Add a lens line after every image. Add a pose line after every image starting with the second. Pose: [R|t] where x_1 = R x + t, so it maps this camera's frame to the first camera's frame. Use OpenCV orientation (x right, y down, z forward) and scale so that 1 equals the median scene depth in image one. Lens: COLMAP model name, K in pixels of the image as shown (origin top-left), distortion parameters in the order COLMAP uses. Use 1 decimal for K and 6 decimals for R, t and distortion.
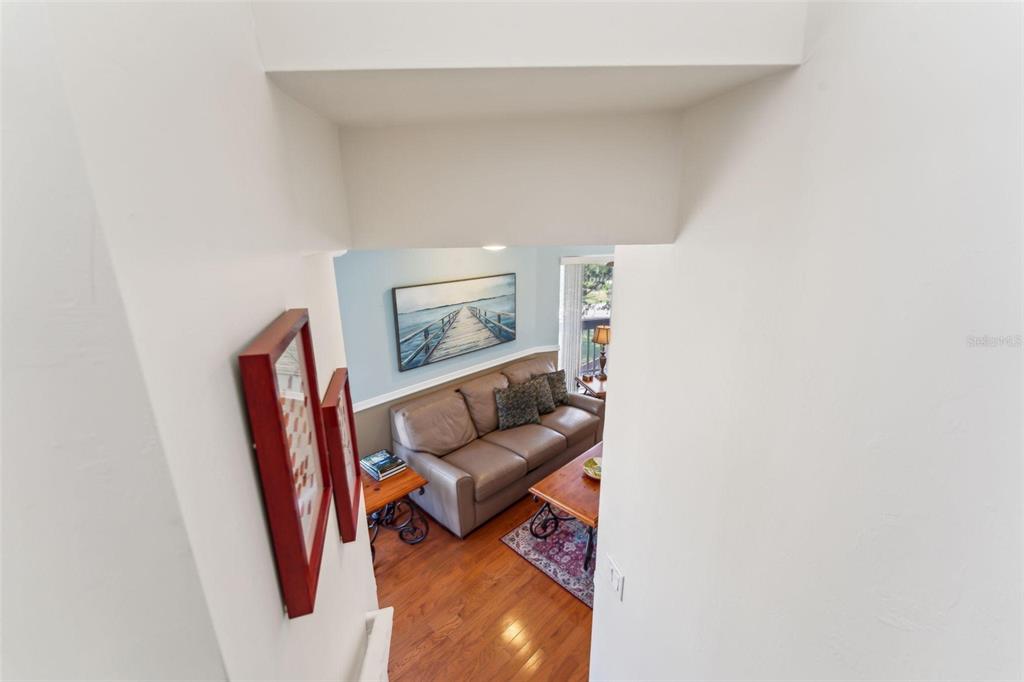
lens RADIAL K [[403.8, 0, 511.1], [0, 403.8, 344.1], [0, 0, 1]] dist [-0.000112, 0.000022]
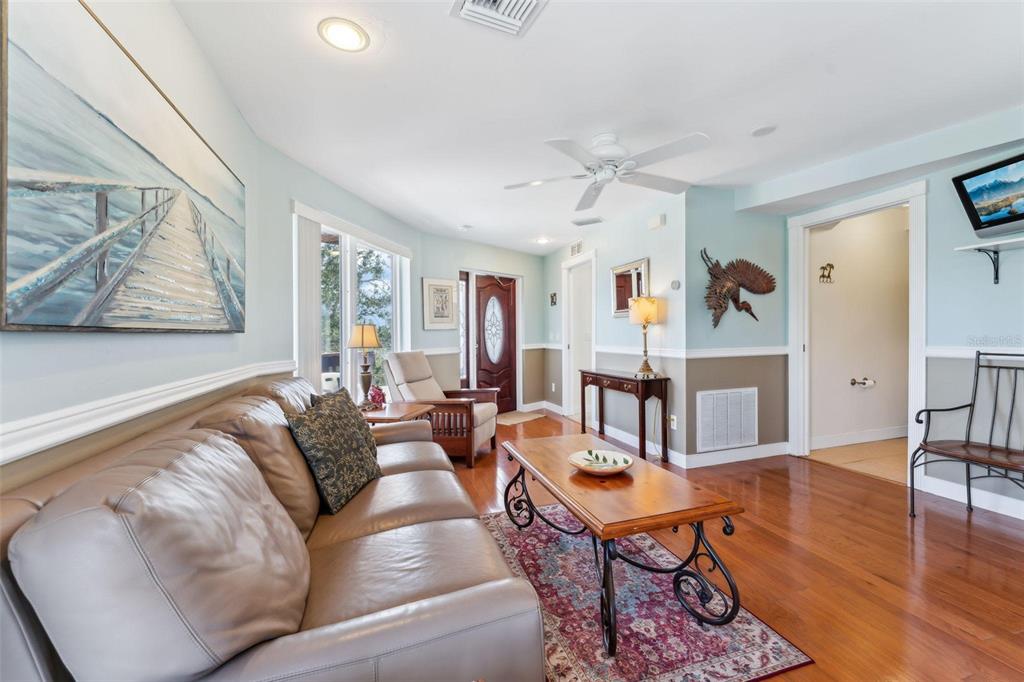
lens RADIAL K [[423.7, 0, 510.2], [0, 423.7, 330.8], [0, 0, 1]] dist [0.000150, 0.000081]
pose [[0.465551, 0.006689, 0.884996, -0.308575], [0.250340, 0.958137, -0.138933, 0.145916], [-0.848877, 0.286230, 0.444387, 0.630961]]
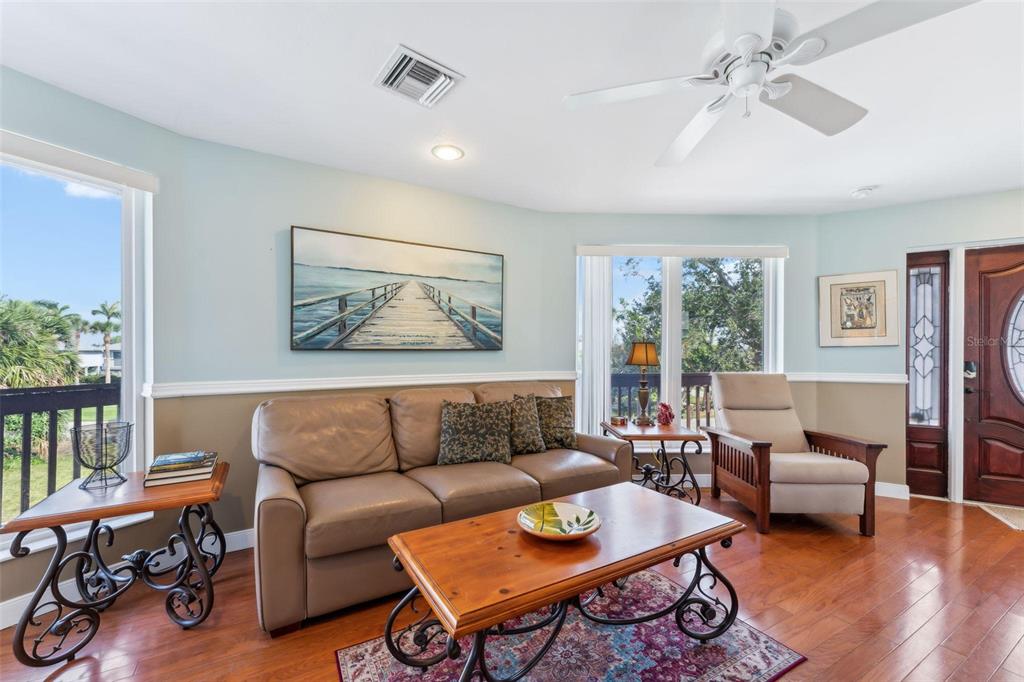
lens RADIAL K [[412.7, 0, 513.0], [0, 412.7, 349.1], [0, 0, 1]] dist [0.002226, 0.000326]
pose [[0.970553, 0.010601, -0.240656, 0.232317], [-0.075185, 0.962456, -0.260819, 0.199803], [0.228856, 0.271232, 0.934911, 0.395070]]
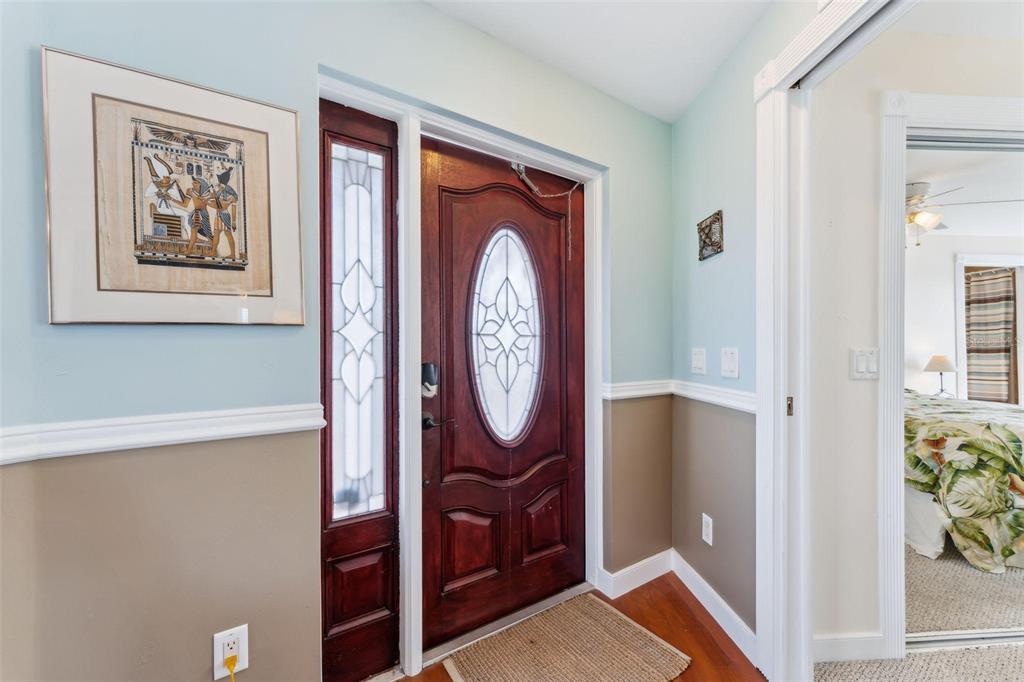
lens RADIAL K [[433.5, 0, 512.2], [0, 433.5, 352.1], [0, 0, 1]] dist [0.001062, 0.000133]
pose [[0.655435, 0.005196, 0.755234, 0.652414], [0.204236, 0.961500, -0.183863, 0.023013], [-0.727113, 0.274756, 0.629139, 1.054248]]
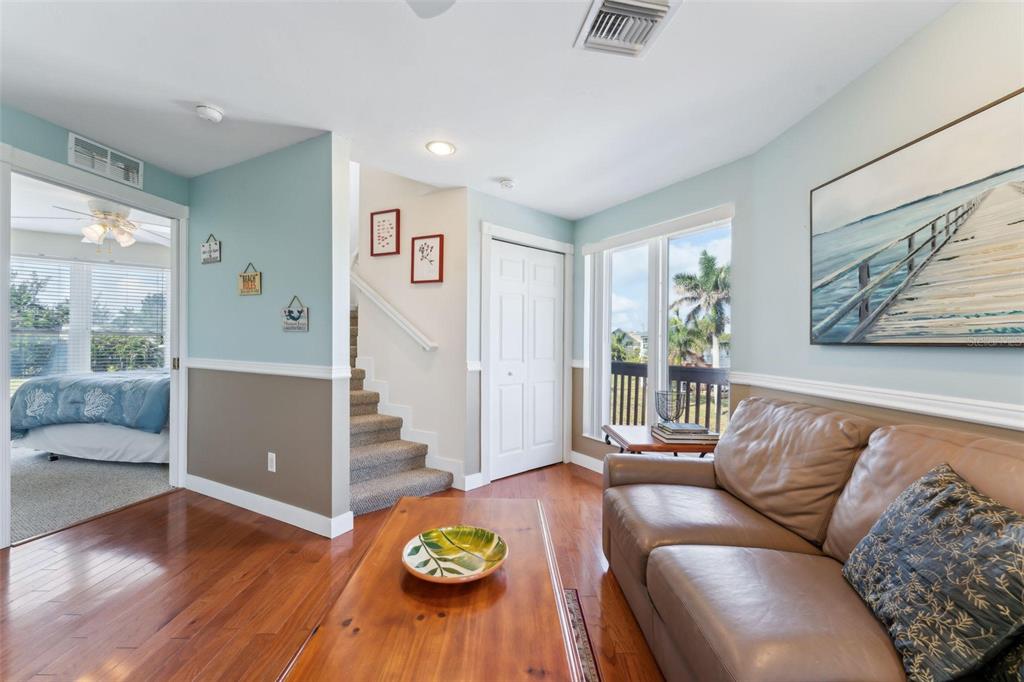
lens RADIAL K [[412.7, 0, 513.0], [0, 412.7, 349.1], [0, 0, 1]] dist [0.002226, 0.000326]
pose [[-0.689558, 0.019566, -0.723966, 0.373245], [-0.193583, 0.958284, 0.210281, 0.031962], [0.697879, 0.285149, -0.657005, 0.986237]]
